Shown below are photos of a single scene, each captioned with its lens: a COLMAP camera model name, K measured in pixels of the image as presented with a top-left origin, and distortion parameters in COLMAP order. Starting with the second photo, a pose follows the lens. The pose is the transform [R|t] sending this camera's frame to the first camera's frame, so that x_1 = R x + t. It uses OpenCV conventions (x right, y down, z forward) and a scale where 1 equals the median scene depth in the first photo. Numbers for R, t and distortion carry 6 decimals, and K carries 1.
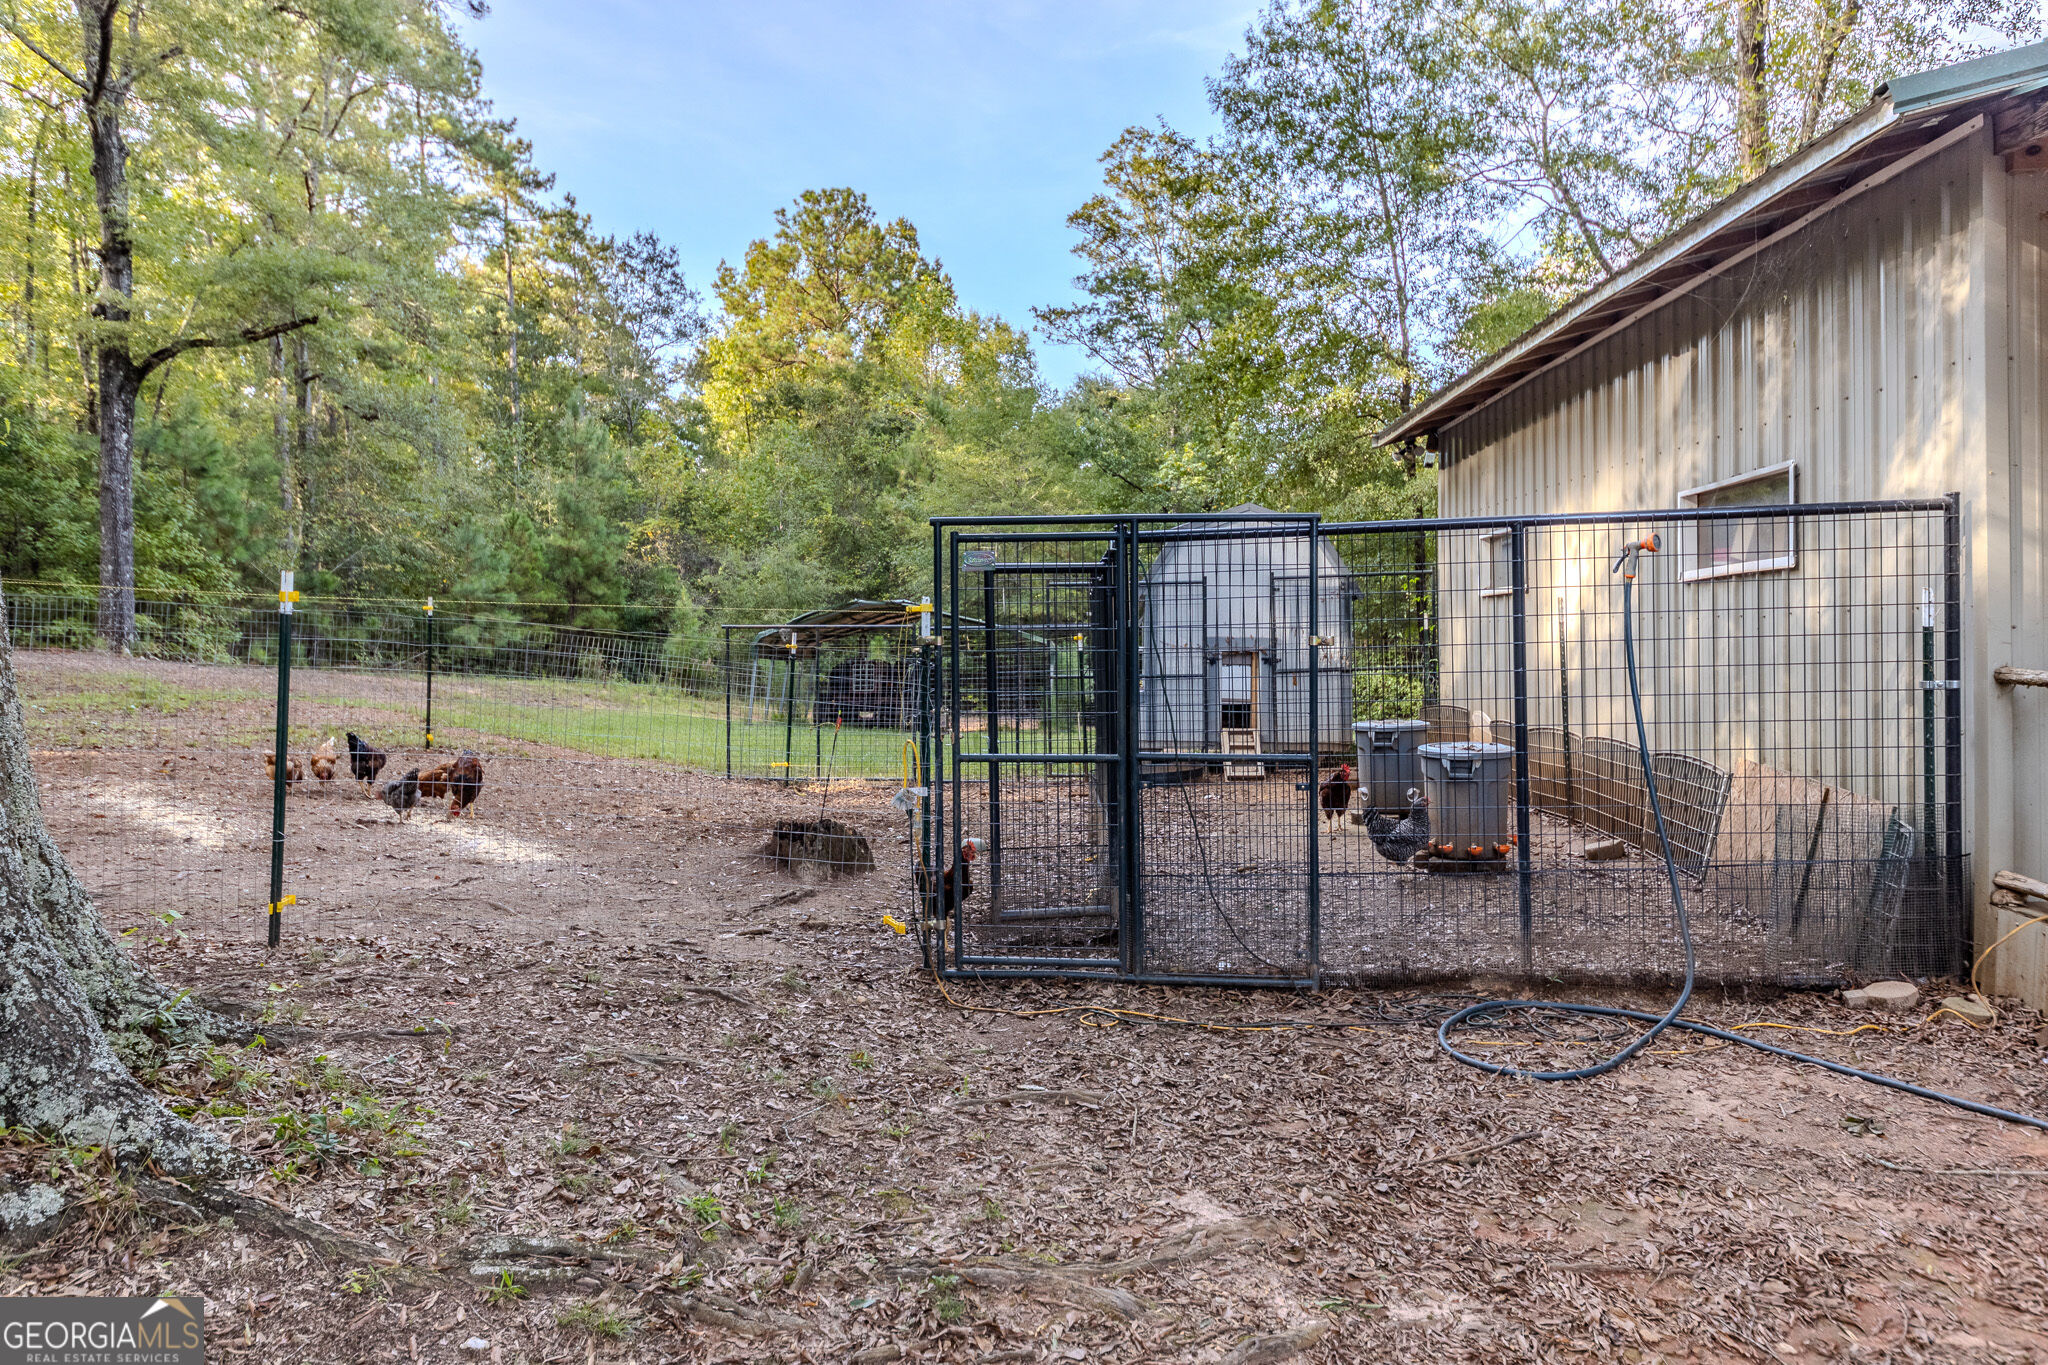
lens RADIAL K [[1335.2, 0, 1023.7], [0, 1335.2, 675.4], [0, 0, 1]] dist [-0.002932, -0.002077]
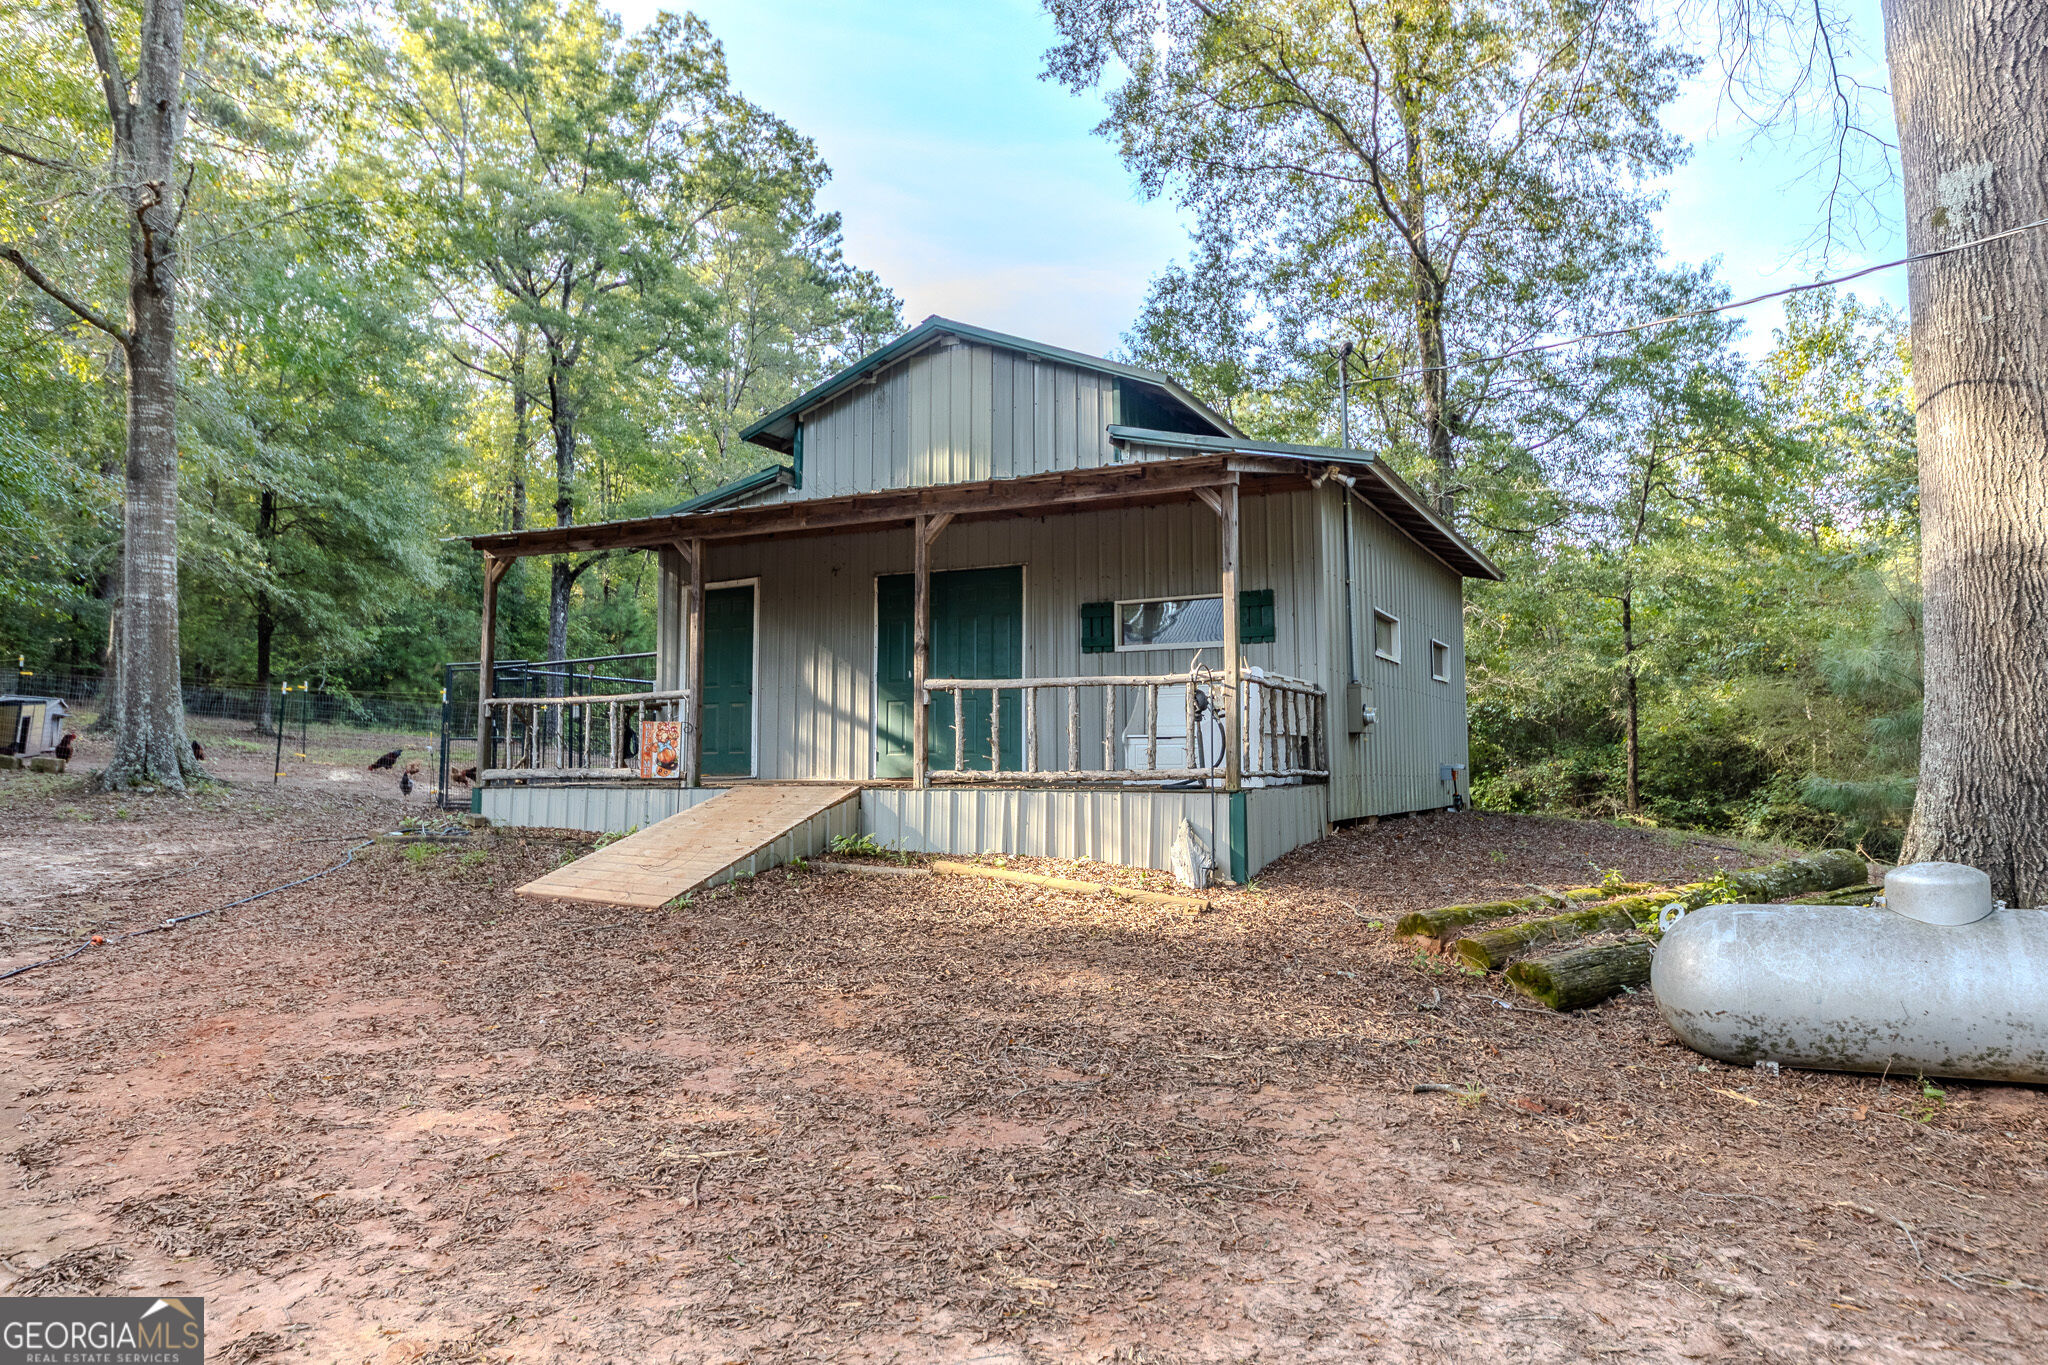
lens RADIAL K [[1340.0, 0, 1024.3], [0, 1340.0, 688.5], [0, 0, 1]] dist [0.011667, -0.013835]
pose [[0.915135, -0.009219, -0.403041, 0.345581], [-0.025979, 0.996312, -0.081778, 0.023594], [0.402309, 0.085308, 0.911521, -0.188579]]
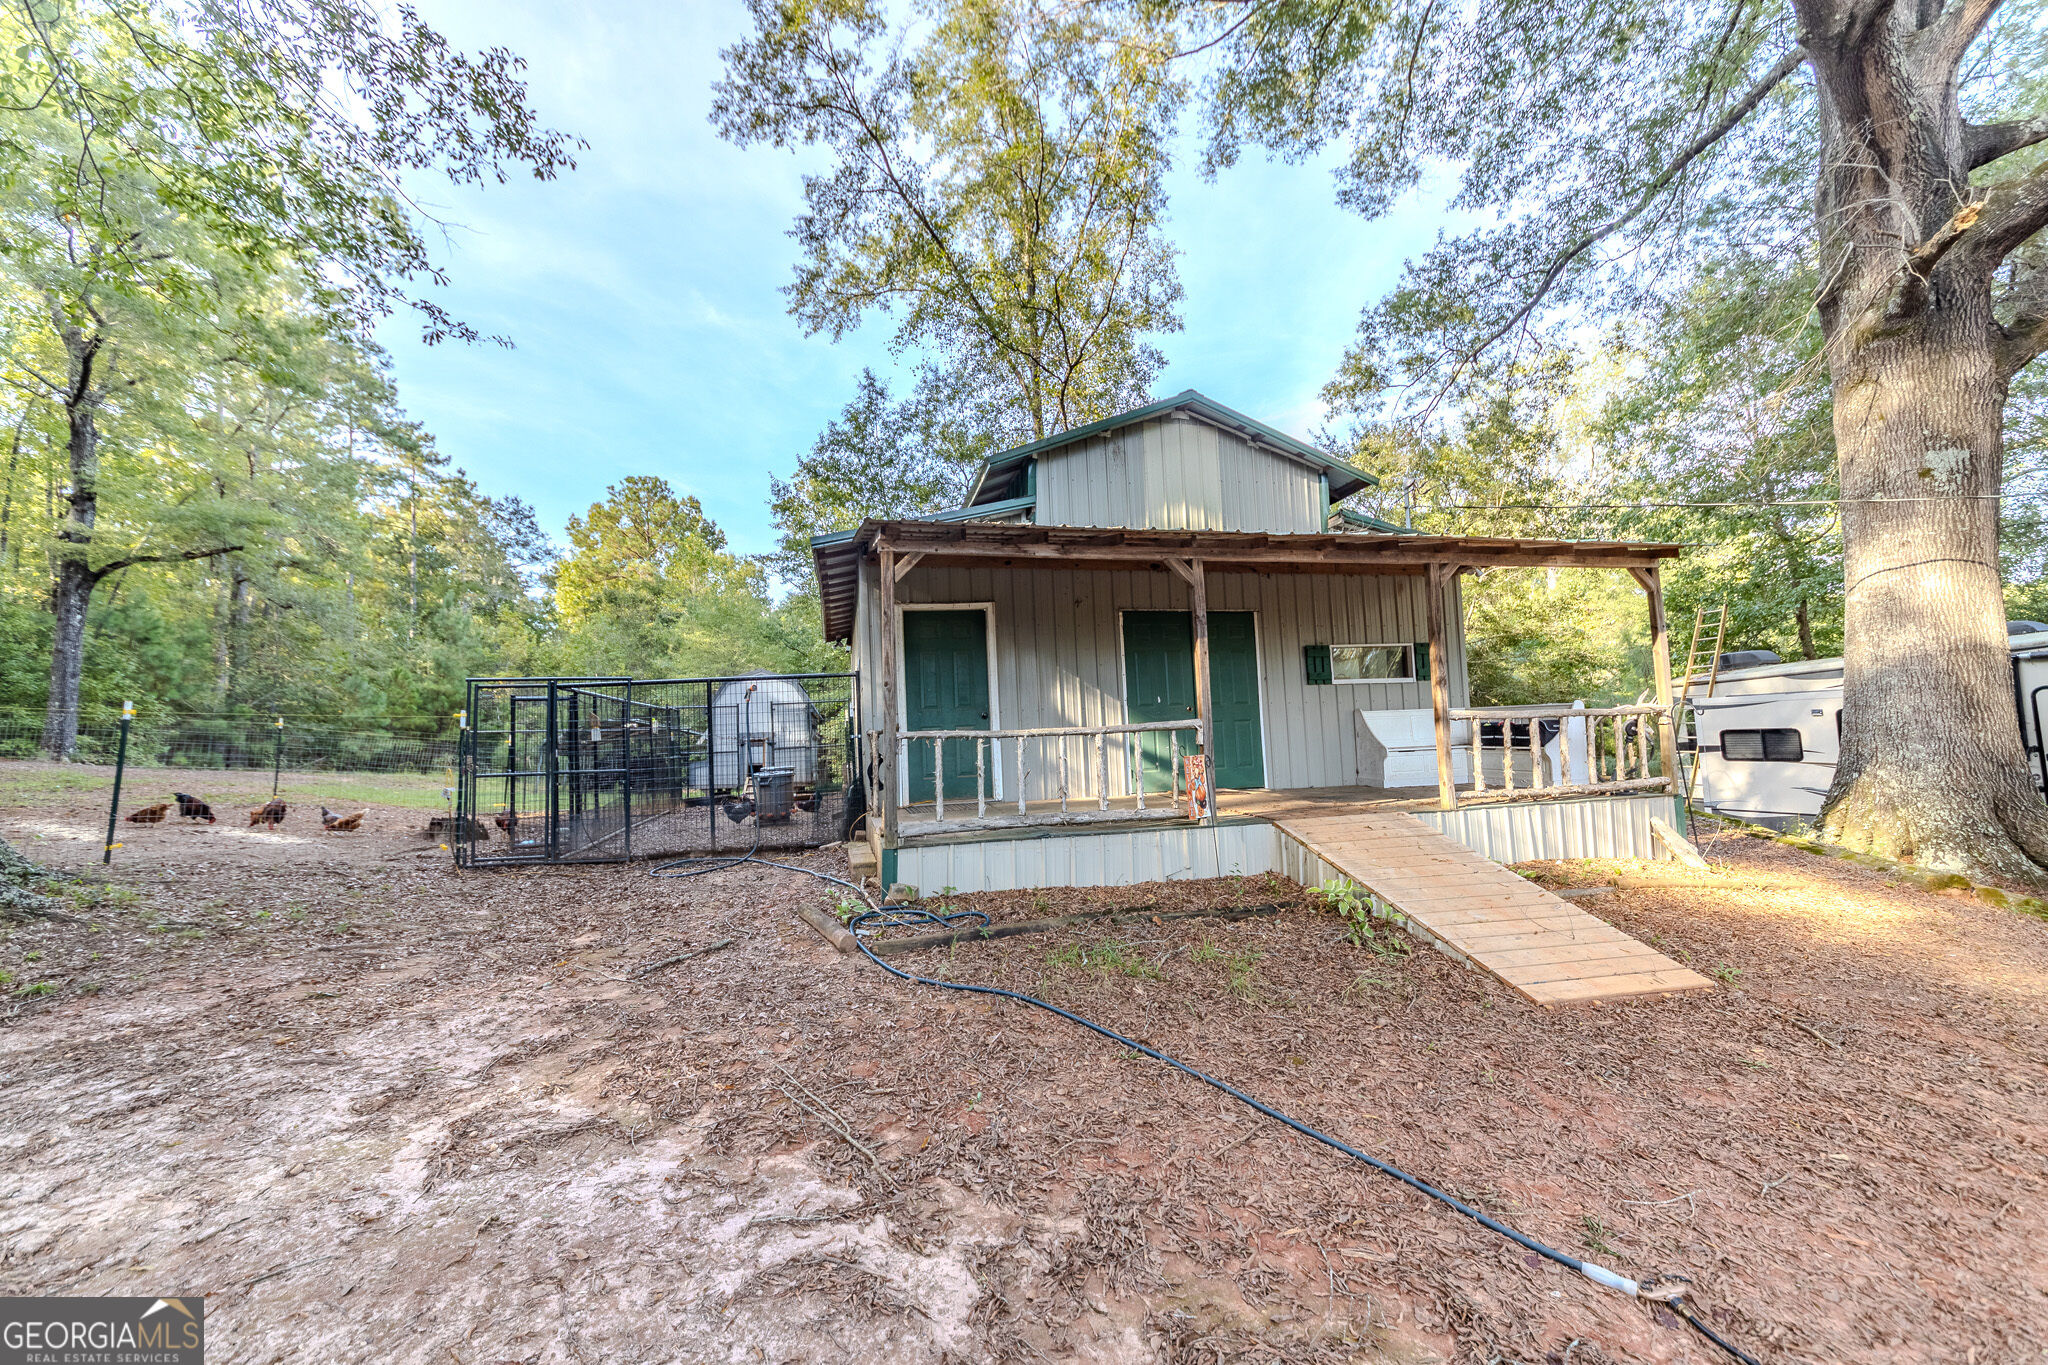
lens RADIAL K [[787.5, 0, 1019.5], [0, 787.5, 676.1], [0, 0, 1]] dist [-0.004079, 0.001675]
pose [[0.960820, 0.003071, 0.277156, 0.067700], [0.027845, 0.993810, -0.107543, 0.008387], [-0.275771, 0.111047, 0.954787, -0.089657]]
